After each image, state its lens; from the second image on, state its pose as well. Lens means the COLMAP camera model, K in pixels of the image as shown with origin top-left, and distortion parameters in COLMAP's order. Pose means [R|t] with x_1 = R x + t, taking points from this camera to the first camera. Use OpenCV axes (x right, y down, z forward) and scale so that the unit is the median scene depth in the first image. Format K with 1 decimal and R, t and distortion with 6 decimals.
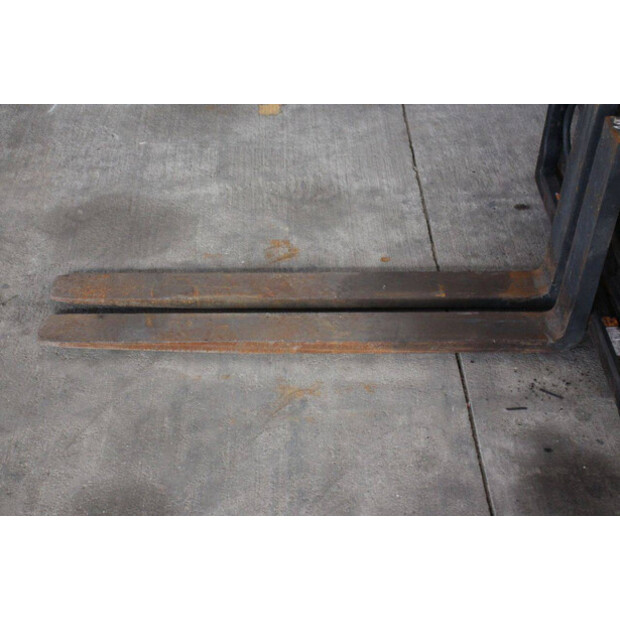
lens RADIAL K [[921.4, 0, 316.0], [0, 921.4, 309.9], [0, 0, 1]] dist [0.073498, 0.000000]
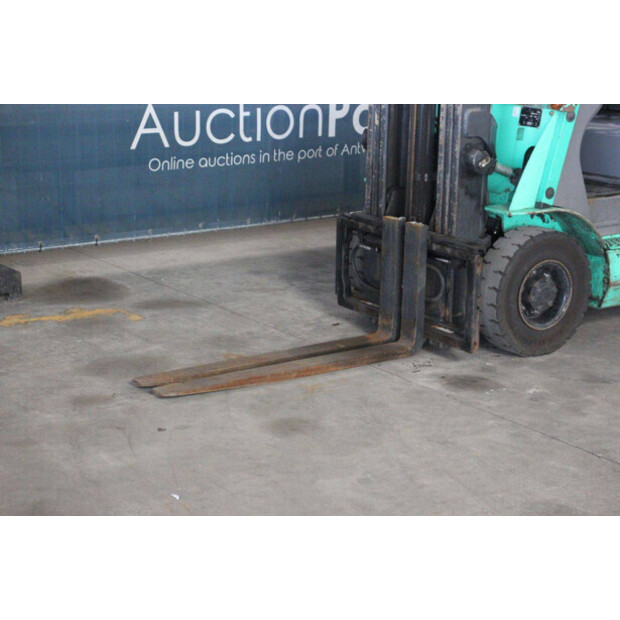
lens RADIAL K [[1454.8, 0, 315.3], [0, 1454.8, 305.8], [0, 0, 1]] dist [0.424403, 0.000000]
pose [[0.828968, -0.135749, 0.542572, -1.448486], [0.358108, 0.873996, -0.328465, 0.836931], [-0.429617, 0.466587, 0.773127, -1.184549]]
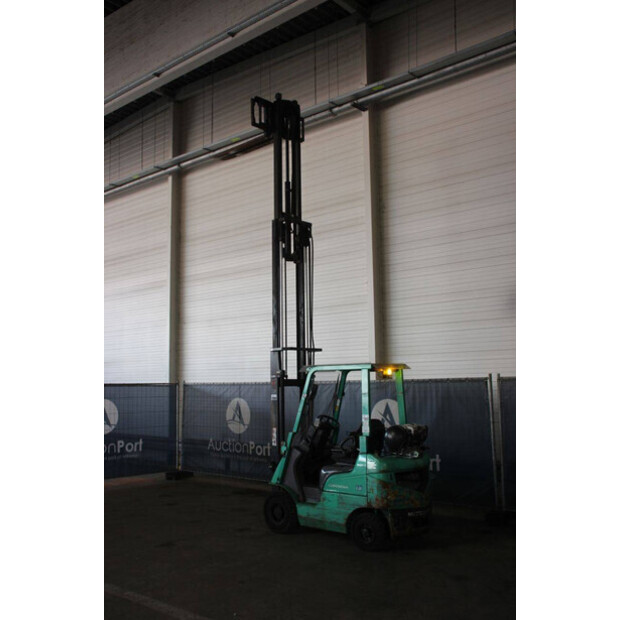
lens RADIAL K [[640.8, 0, 310.3], [0, 640.8, 313.7], [0, 0, 1]] dist [-0.043530, 0.000000]
pose [[0.730622, -0.099961, -0.675425, 3.367457], [-0.423560, 0.709523, -0.563182, 1.268366], [0.535526, 0.697556, 0.476054, -1.734287]]
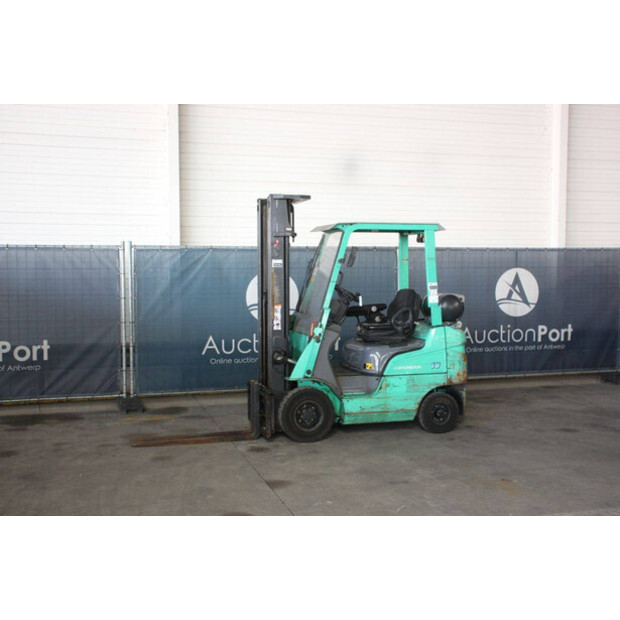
lens RADIAL K [[757.9, 0, 312.5], [0, 757.9, 310.6], [0, 0, 1]] dist [0.017743, 0.000000]
pose [[0.965814, -0.030807, 0.257399, -0.365997], [0.179676, 0.795283, -0.579000, 1.655012], [-0.186868, 0.605455, 0.773631, -2.126957]]
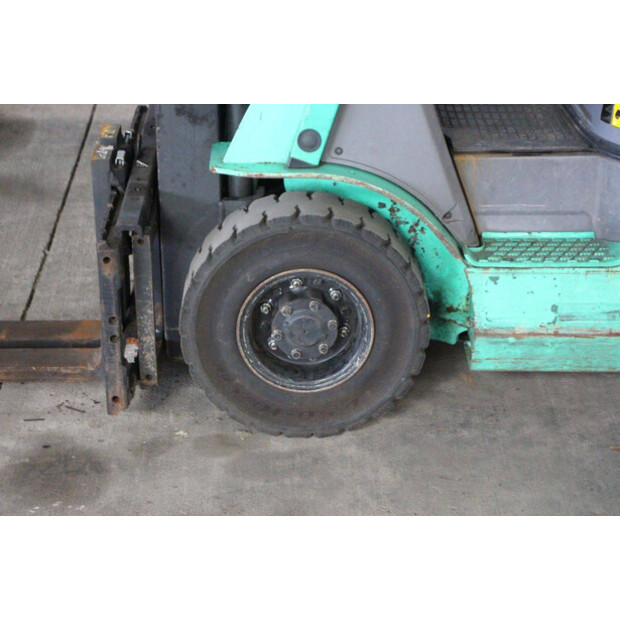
lens RADIAL K [[1454.8, 0, 311.8], [0, 1454.8, 311.0], [0, 0, 1]] dist [0.424403, 0.000000]
pose [[0.999974, -0.004269, -0.005844, 0.507895], [0.002565, 0.964120, -0.265455, 0.405925], [0.006768, 0.265433, 0.964106, -0.593134]]
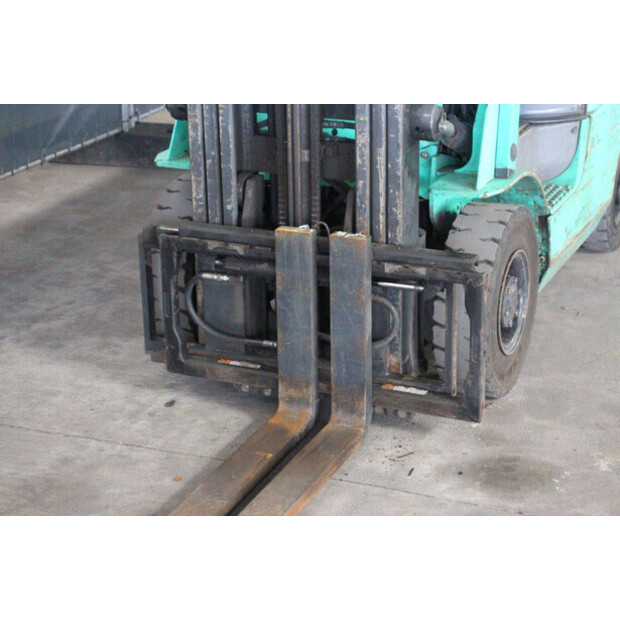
lens RADIAL K [[1454.8, 0, 310.7], [0, 1454.8, 308.7], [0, 0, 1]] dist [0.424403, 0.000000]
pose [[0.415321, -0.333654, 0.846276, -1.255584], [0.608892, 0.793132, 0.013879, -0.150003], [-0.675839, 0.509526, 0.532564, -0.003108]]
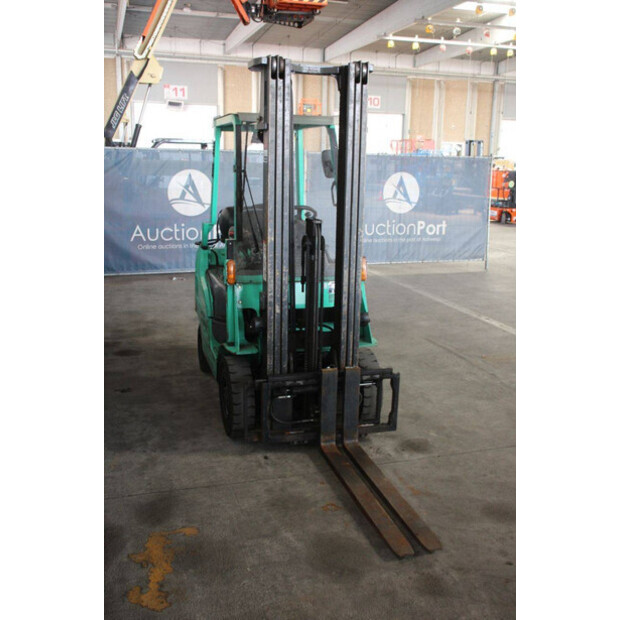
lens RADIAL K [[640.8, 0, 304.0], [0, 640.8, 327.8], [0, 0, 1]] dist [-0.043530, 0.000000]
pose [[-0.263176, -0.261851, 0.928533, -1.421295], [0.608882, 0.701476, 0.370397, -1.042705], [-0.748332, 0.662847, -0.025175, 0.932335]]
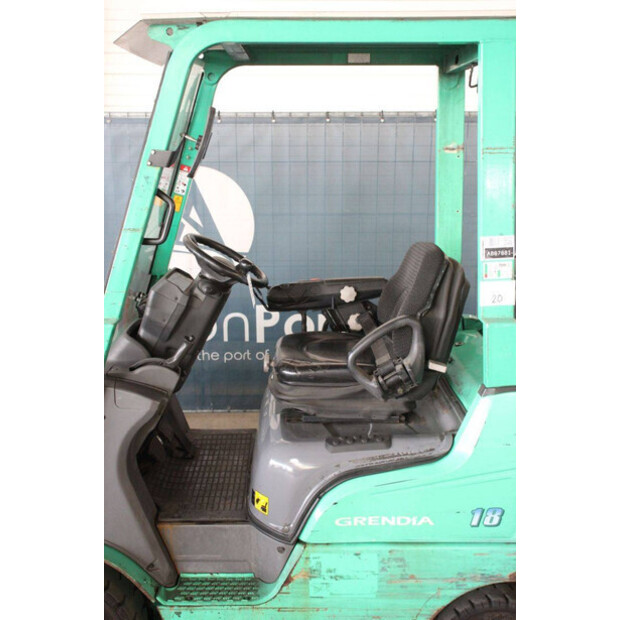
lens RADIAL K [[757.9, 0, 311.6], [0, 757.9, 307.2], [0, 0, 1]] dist [0.017743, 0.000000]
pose [[0.999911, -0.011592, -0.006556, 0.887032], [0.007202, 0.884769, -0.465975, 0.111444], [0.011202, 0.465887, 0.884774, -0.377535]]
